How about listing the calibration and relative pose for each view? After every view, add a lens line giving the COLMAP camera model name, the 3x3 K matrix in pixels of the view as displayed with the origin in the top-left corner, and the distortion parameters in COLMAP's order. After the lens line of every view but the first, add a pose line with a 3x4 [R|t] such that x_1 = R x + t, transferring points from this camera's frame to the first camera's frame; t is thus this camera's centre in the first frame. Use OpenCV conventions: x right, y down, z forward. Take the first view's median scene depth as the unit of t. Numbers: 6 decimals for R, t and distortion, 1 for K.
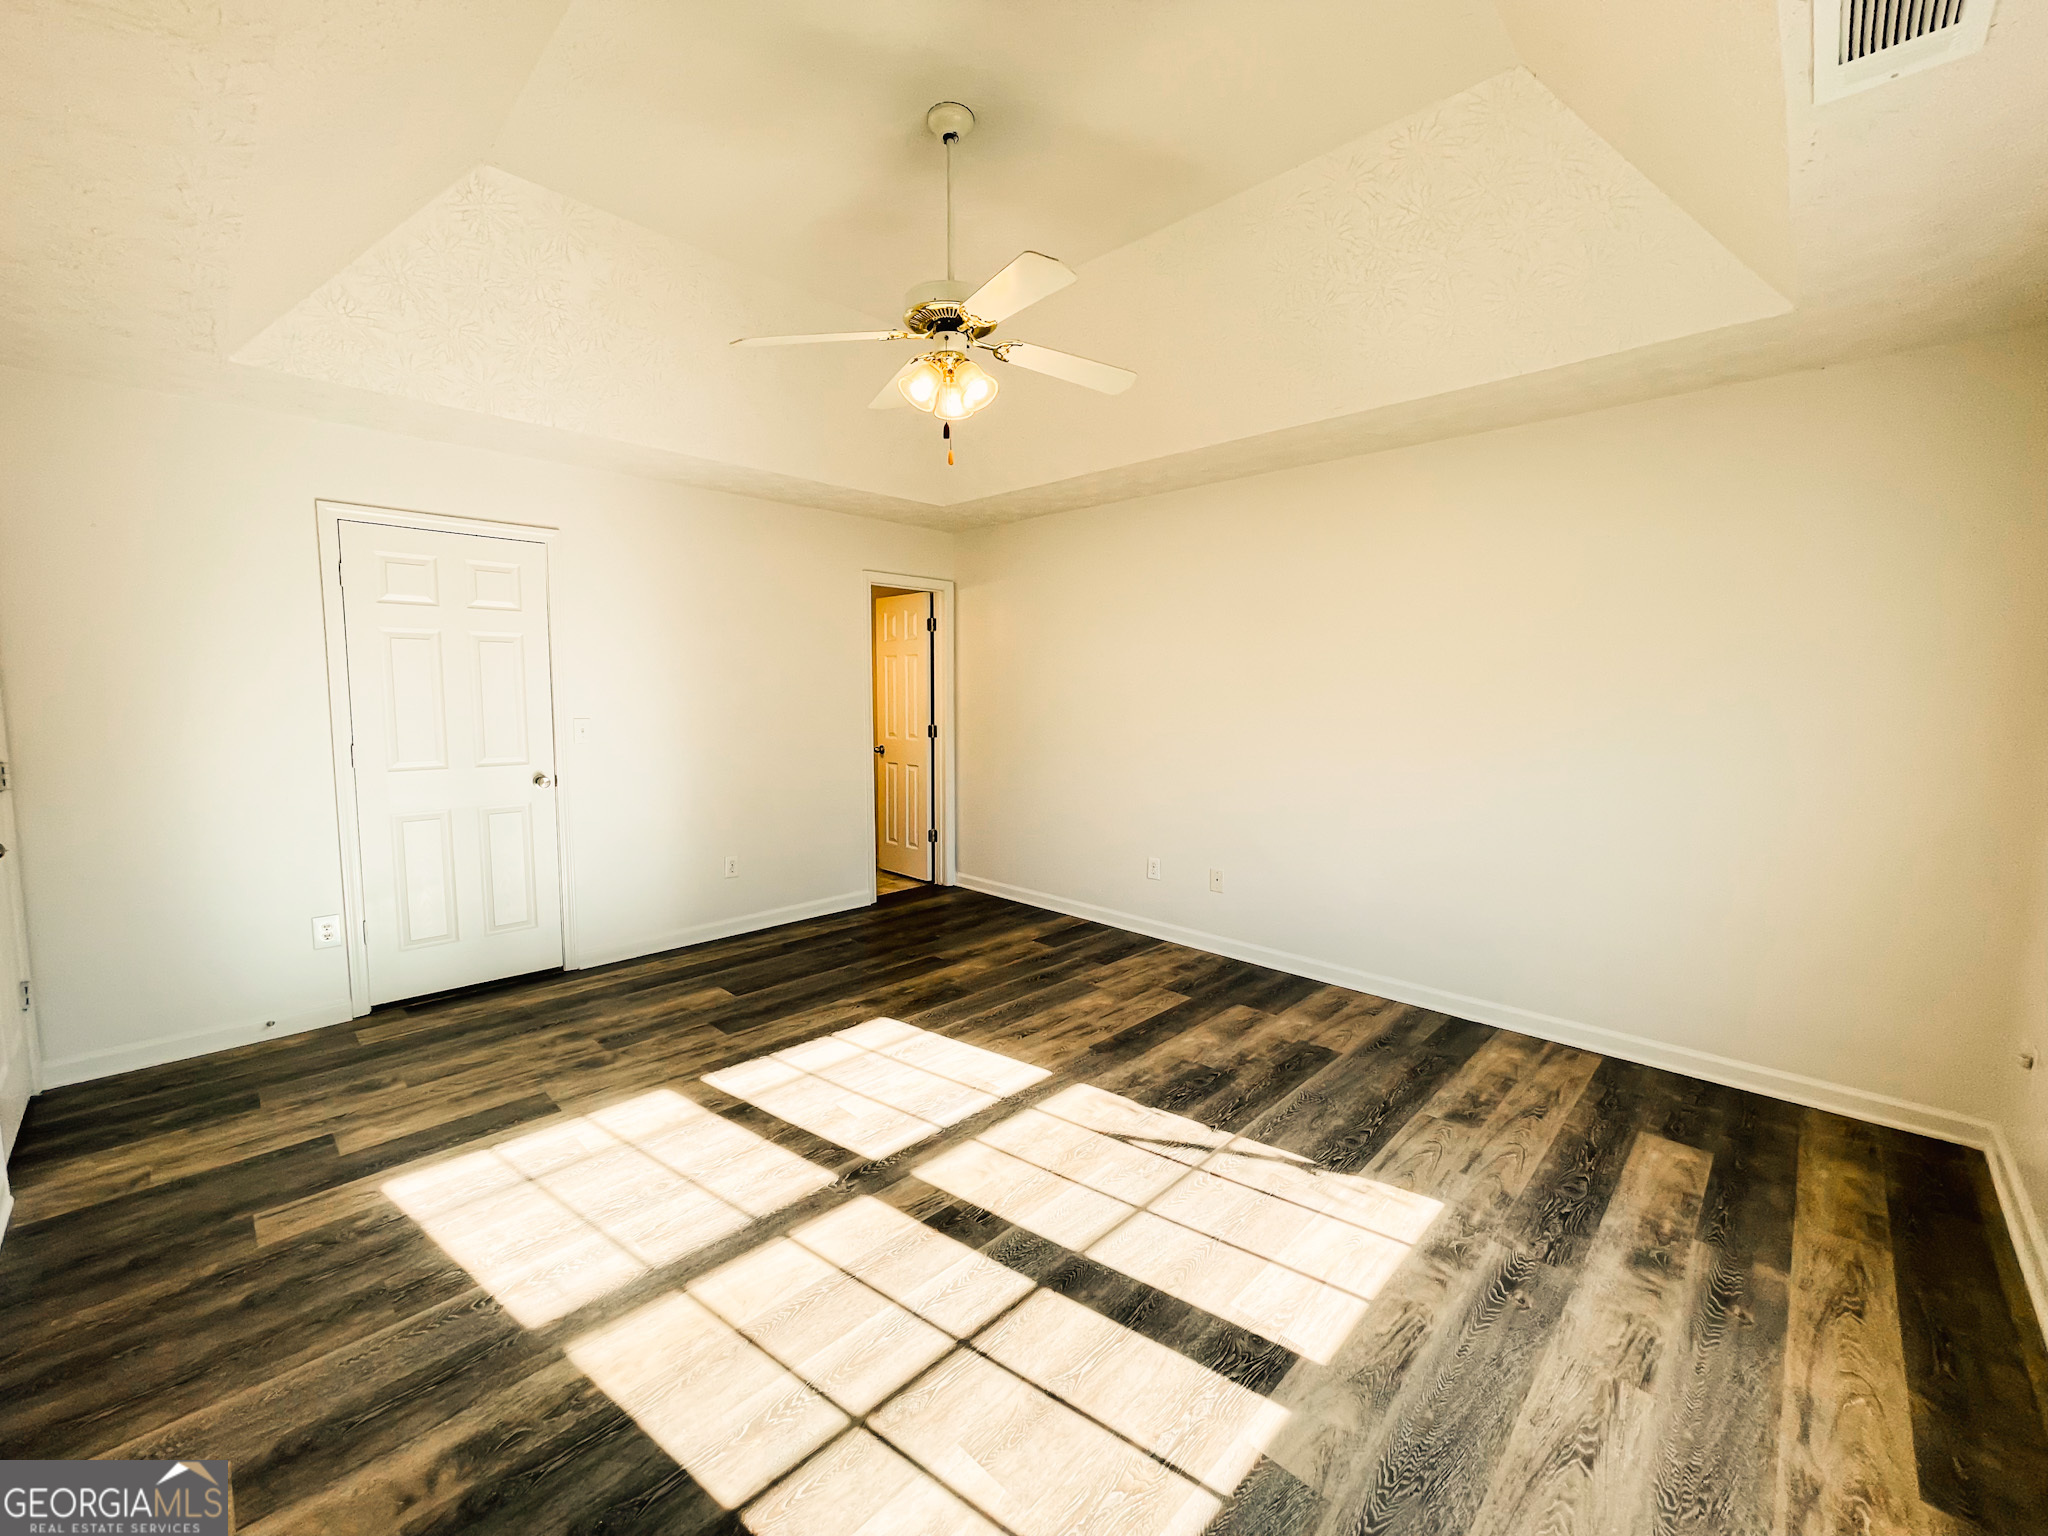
lens RADIAL K [[873.3, 0, 1034.7], [0, 873.3, 765.1], [0, 0, 1]] dist [-0.000668, -0.000165]
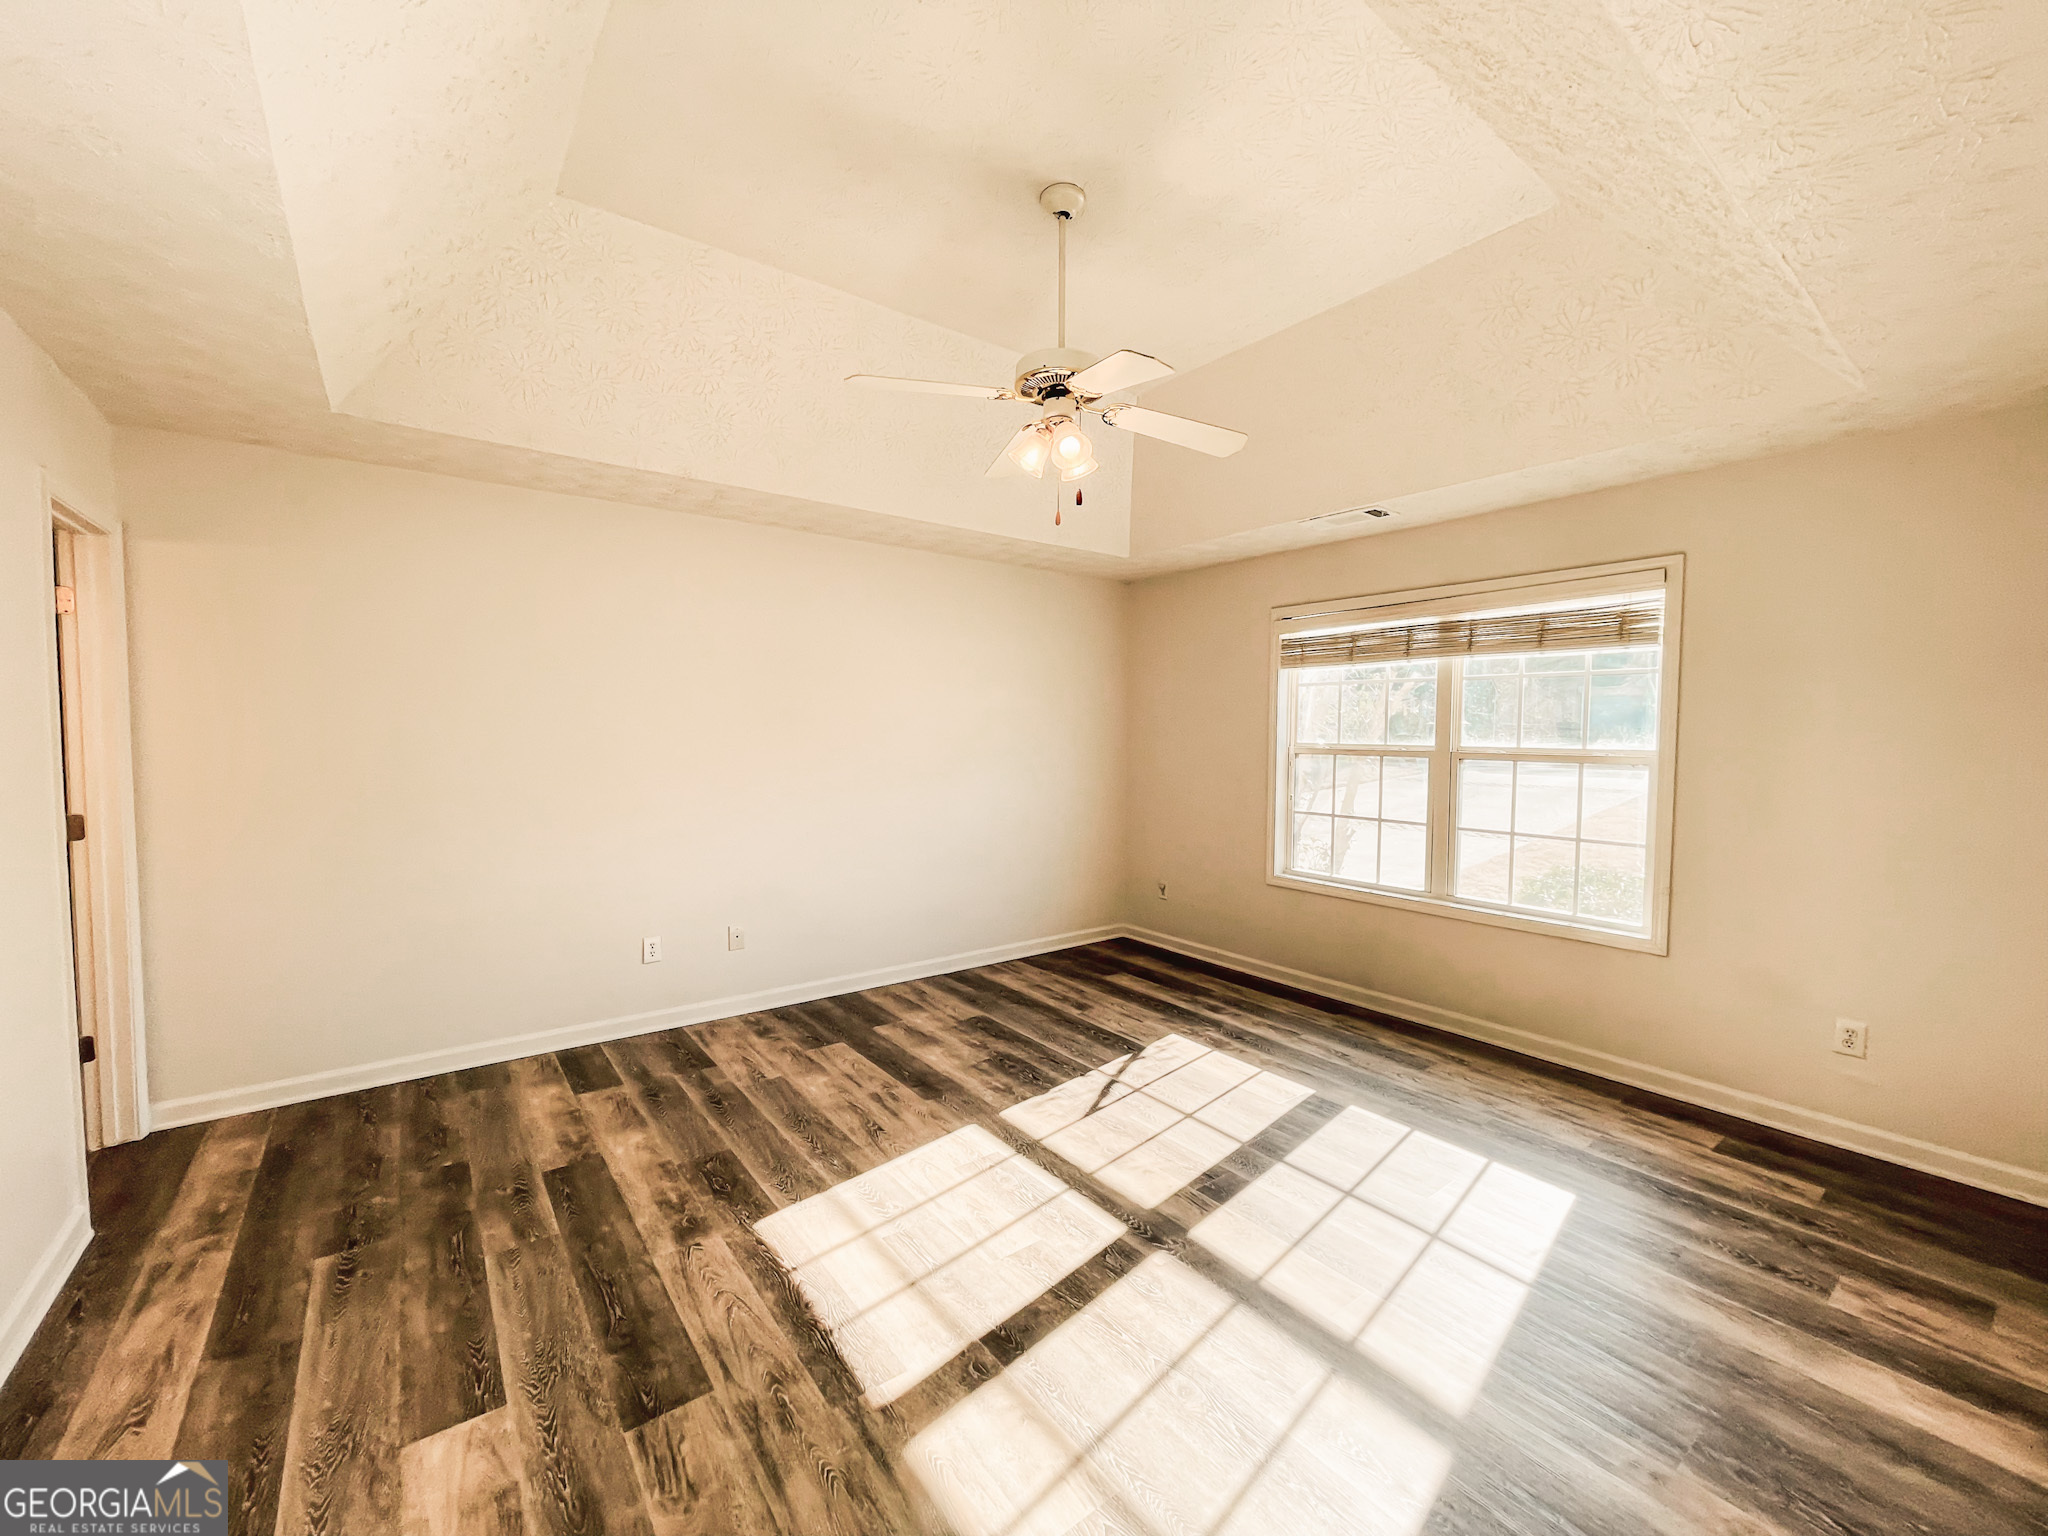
lens RADIAL K [[811.6, 0, 1013.1], [0, 811.6, 756.1], [0, 0, 1]] dist [-0.000508, 0.000033]
pose [[0.151234, -0.042801, 0.987571, -0.863895], [0.082586, 0.996116, 0.030525, -0.101733], [-0.985042, 0.076943, 0.154181, 0.738765]]
